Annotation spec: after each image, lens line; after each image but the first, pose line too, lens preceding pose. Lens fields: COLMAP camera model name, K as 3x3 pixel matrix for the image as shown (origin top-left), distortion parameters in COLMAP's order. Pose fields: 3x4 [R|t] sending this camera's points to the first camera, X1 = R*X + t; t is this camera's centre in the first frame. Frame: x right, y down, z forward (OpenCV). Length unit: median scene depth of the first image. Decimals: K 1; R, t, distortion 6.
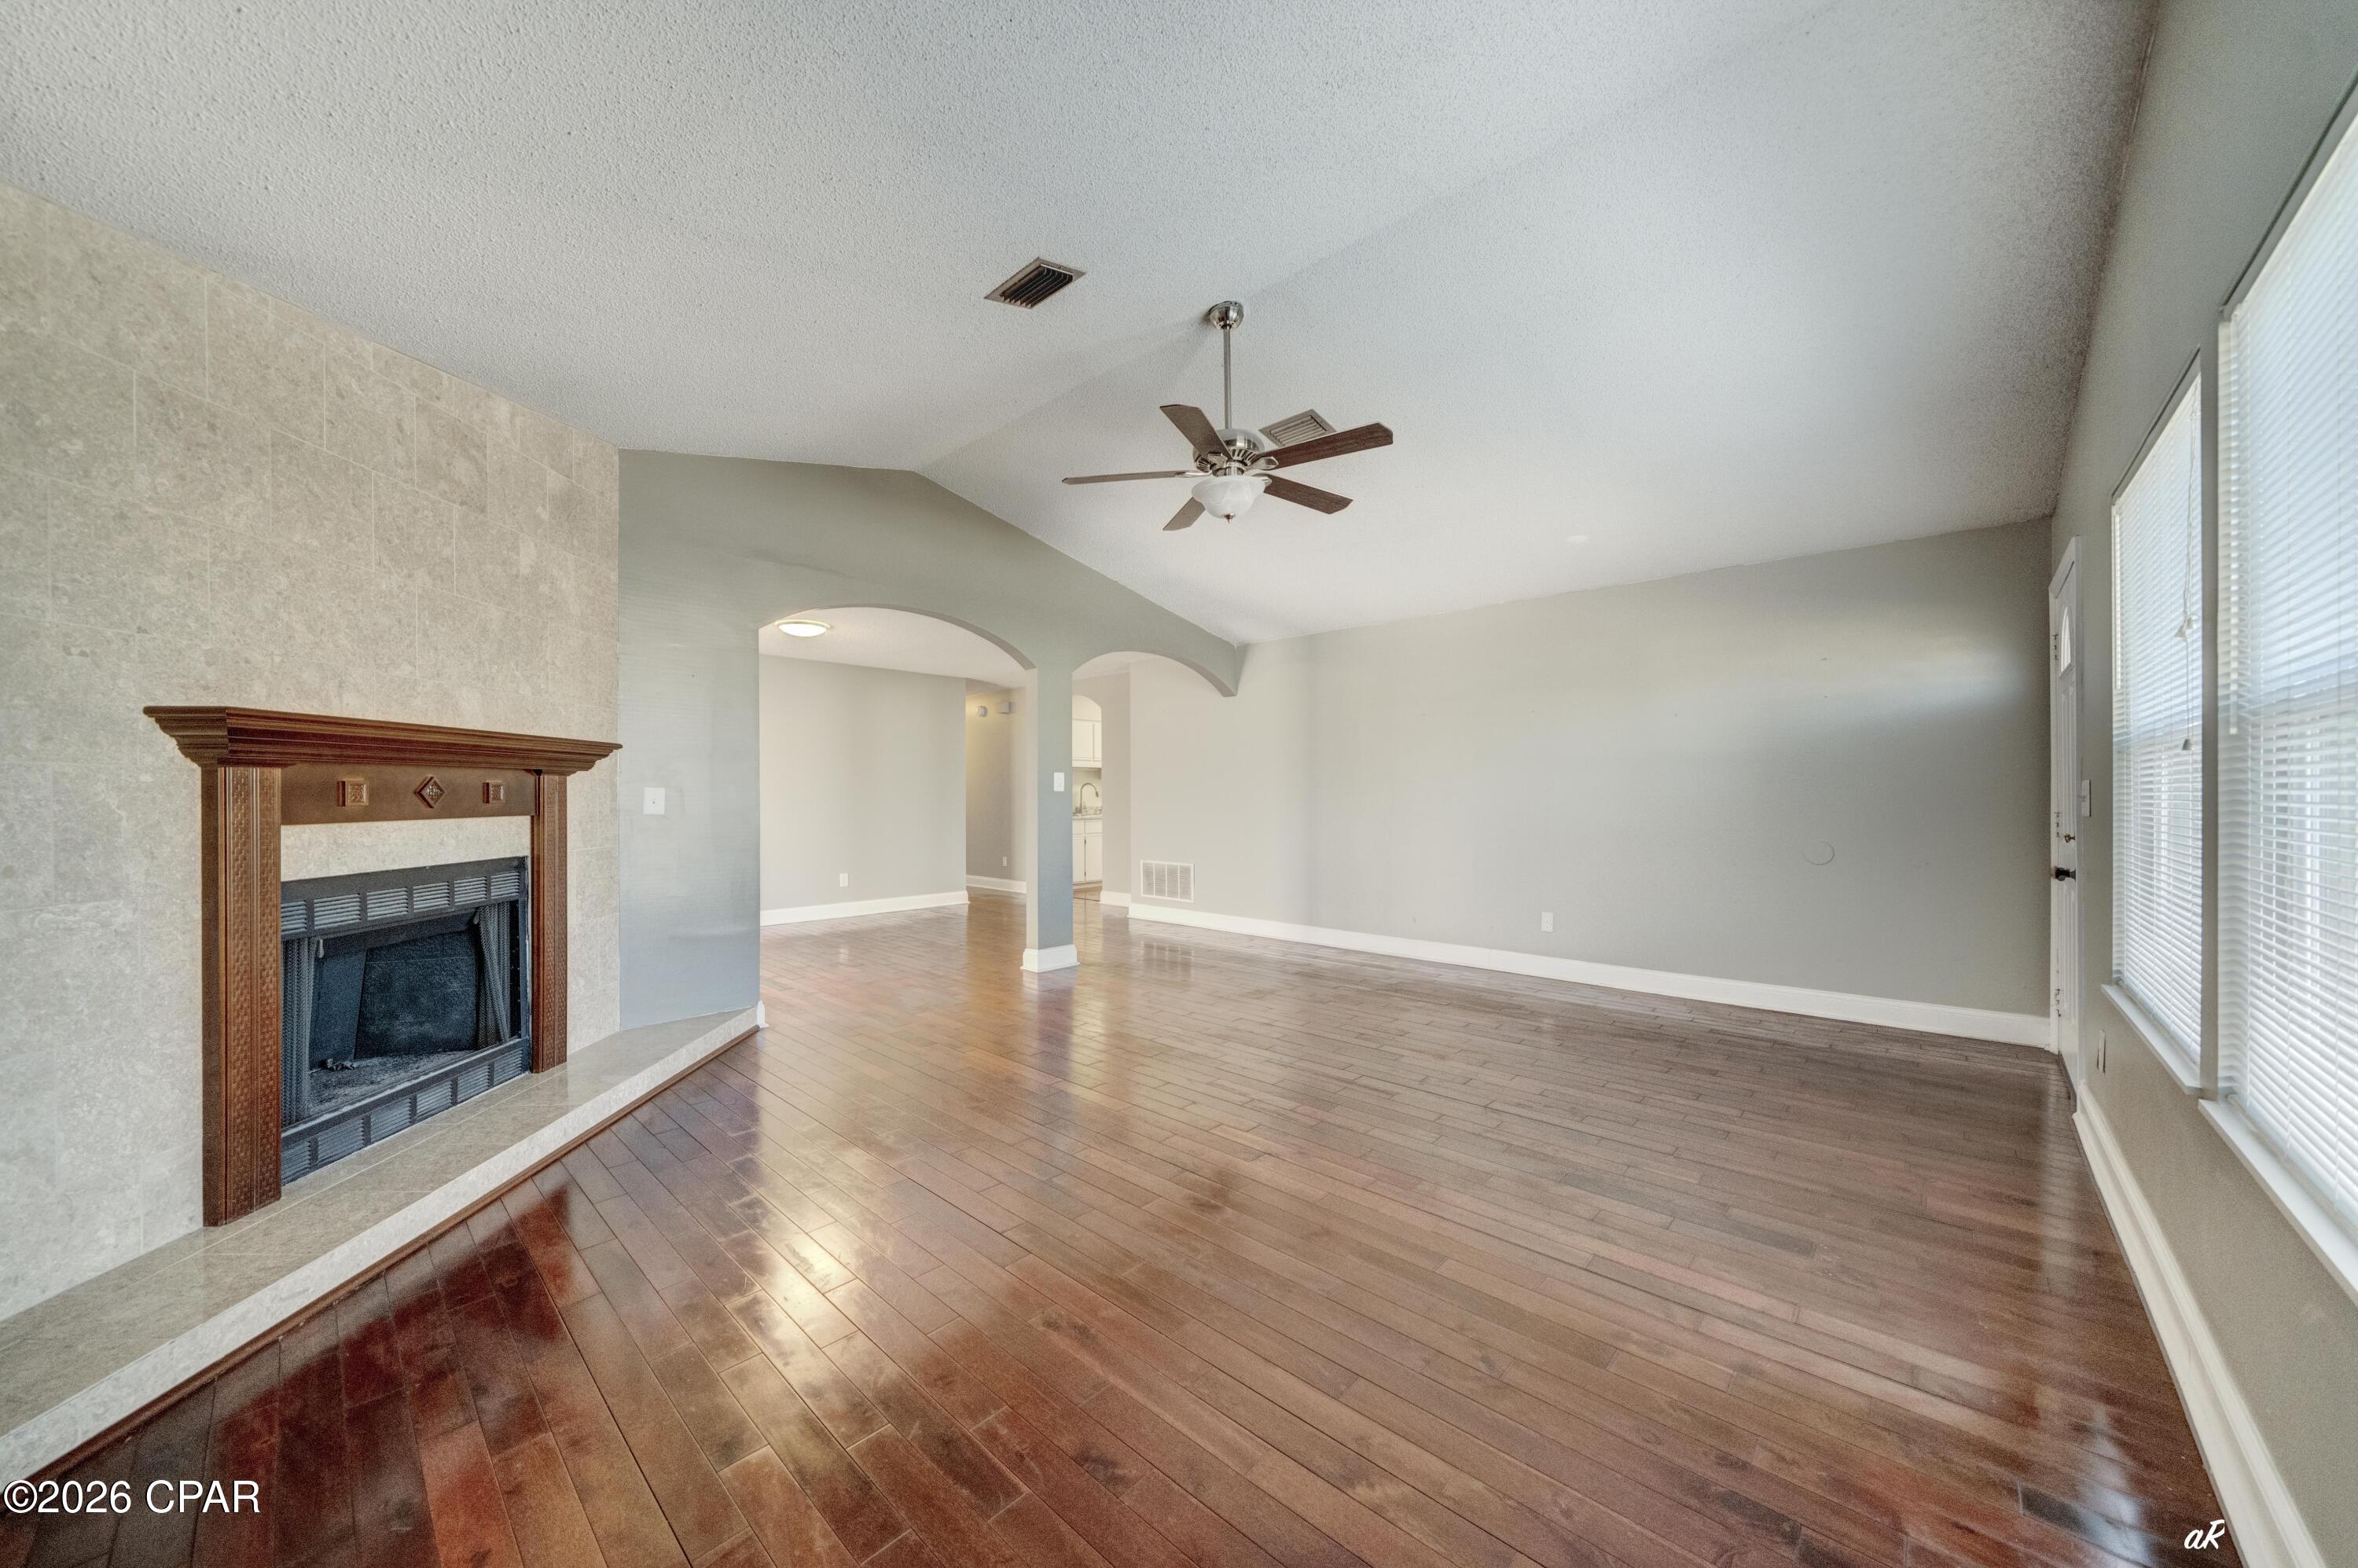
lens RADIAL K [[825.4, 0, 1149.4], [0, 825.4, 792.8], [0, 0, 1]] dist [-0.001577, -0.000079]
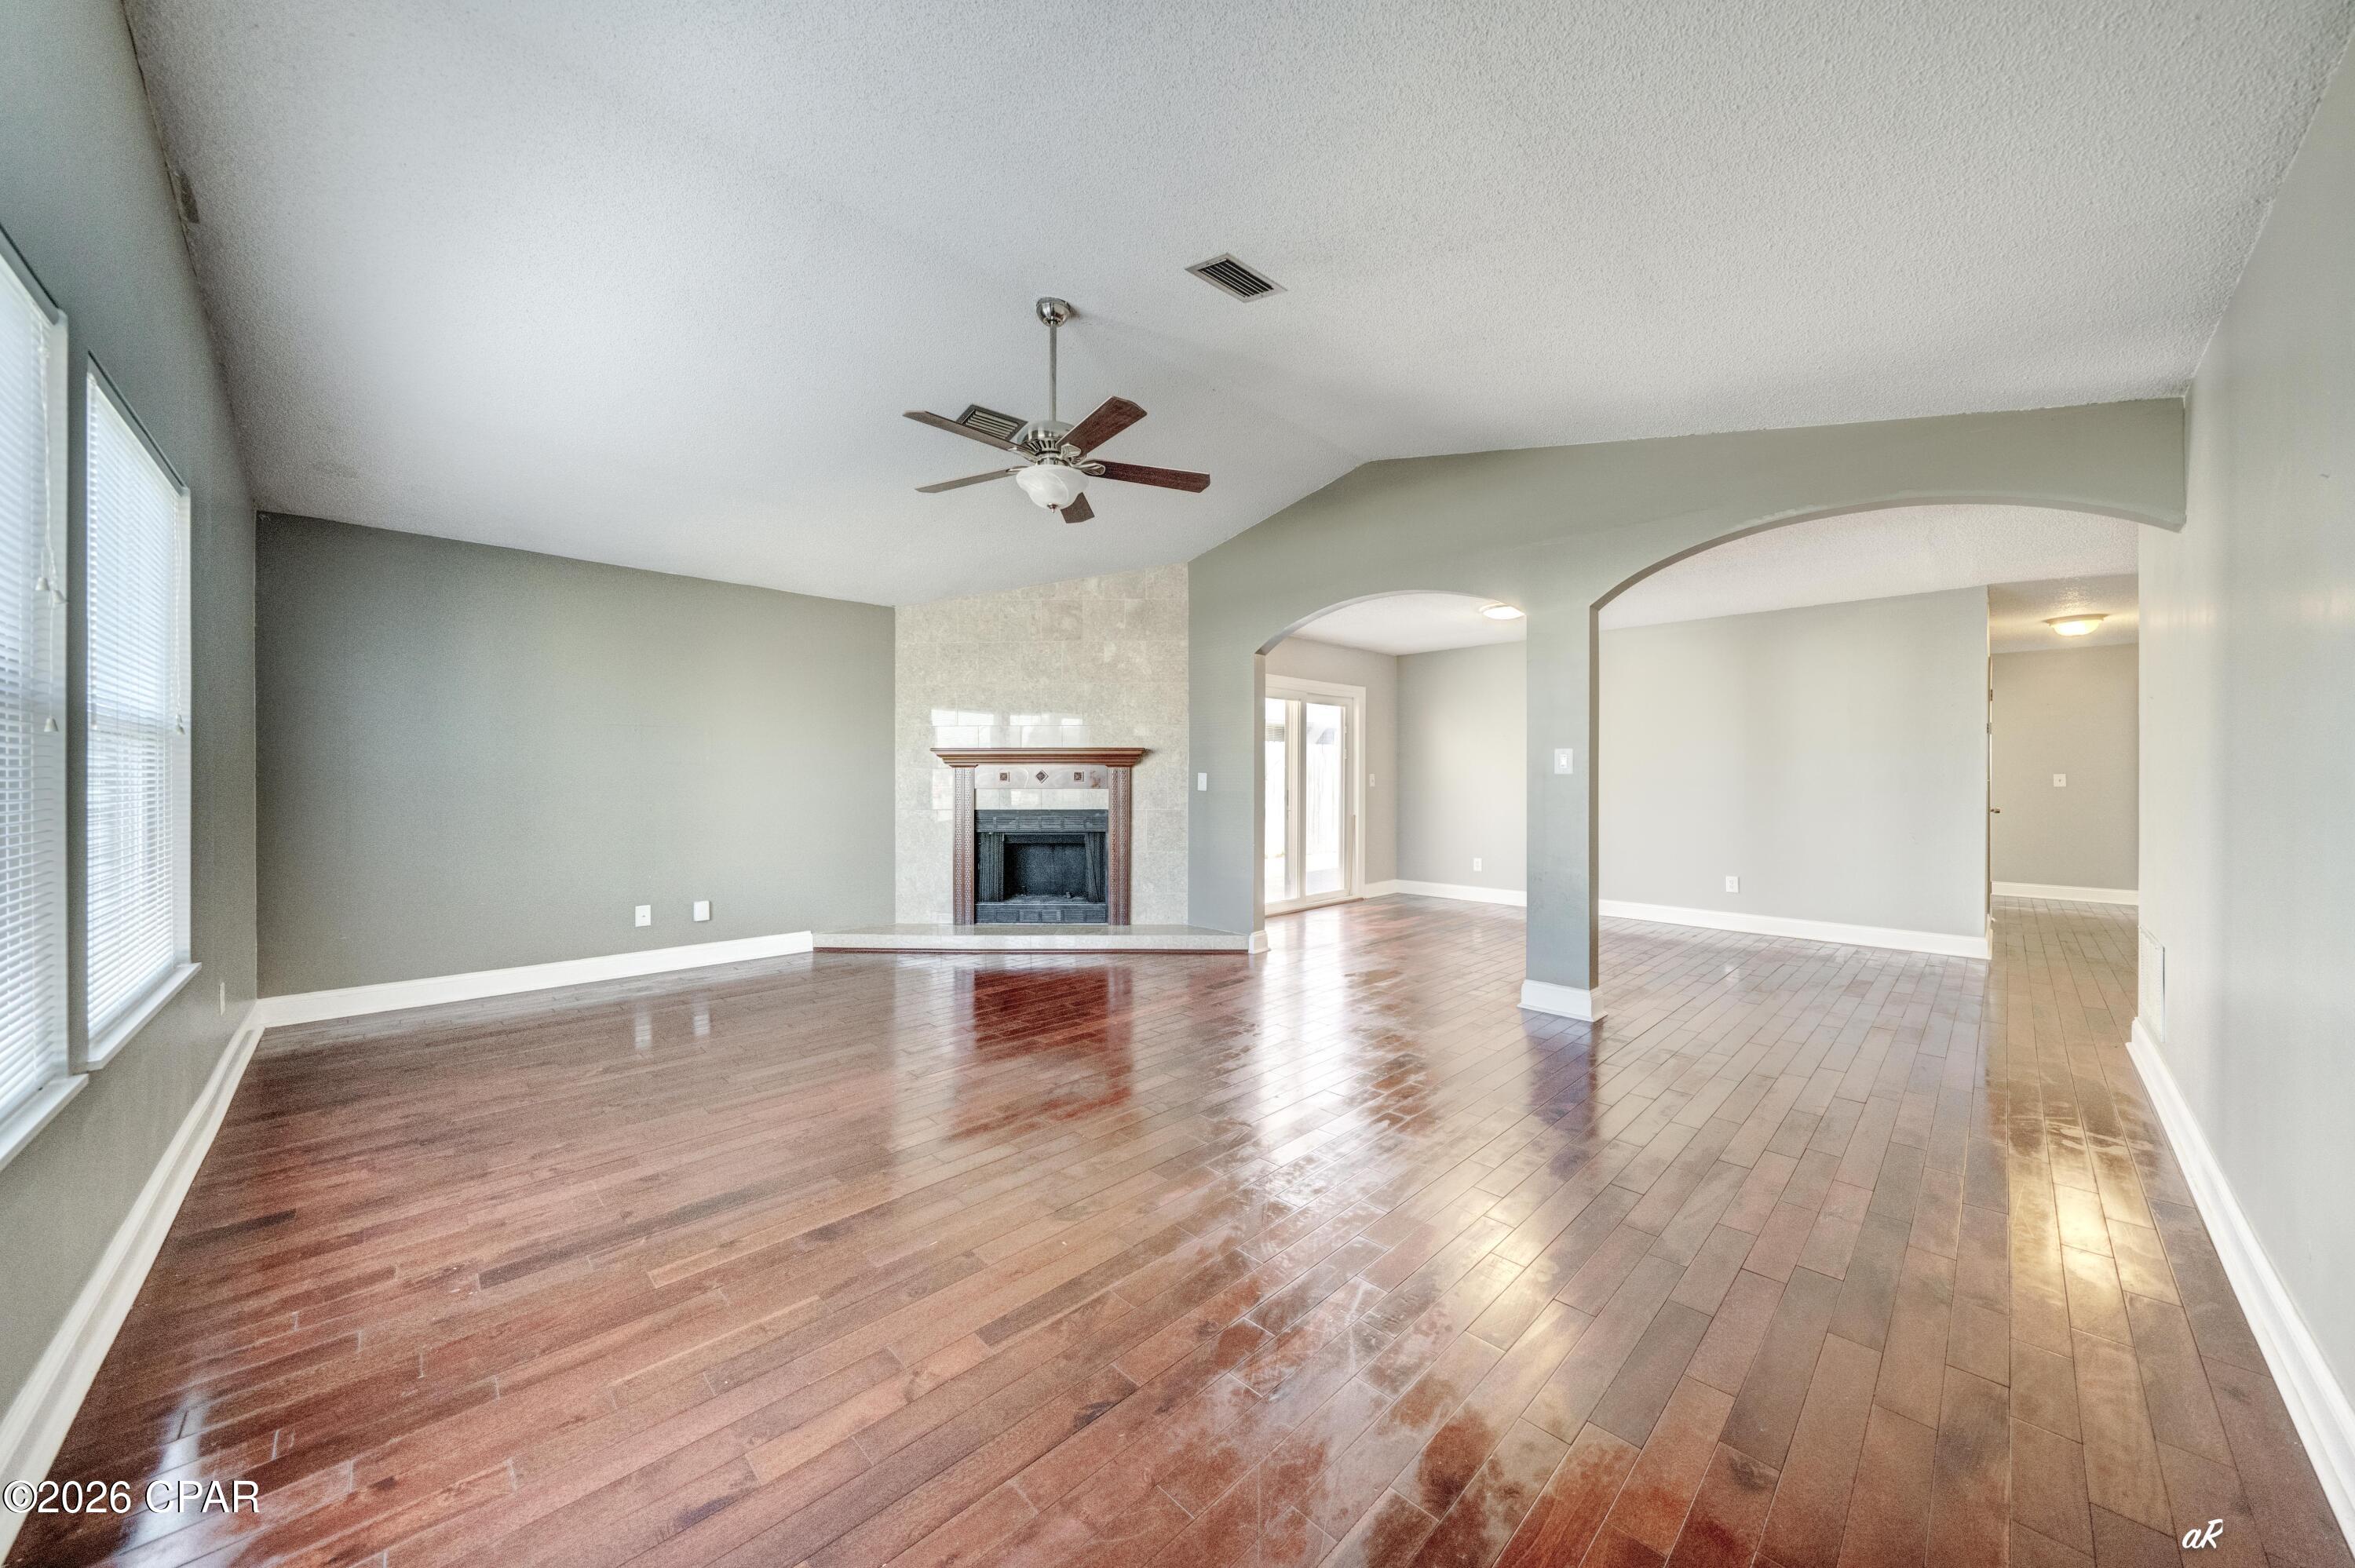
lens RADIAL K [[806.9, 0, 1150.4], [0, 806.9, 778.8], [0, 0, 1]] dist [-0.000555, 0.000035]
pose [[-0.044049, 0.003276, -0.999024, 1.108591], [0.001112, 0.999994, 0.003230, -0.000731], [0.999029, -0.000969, -0.044052, 1.186243]]
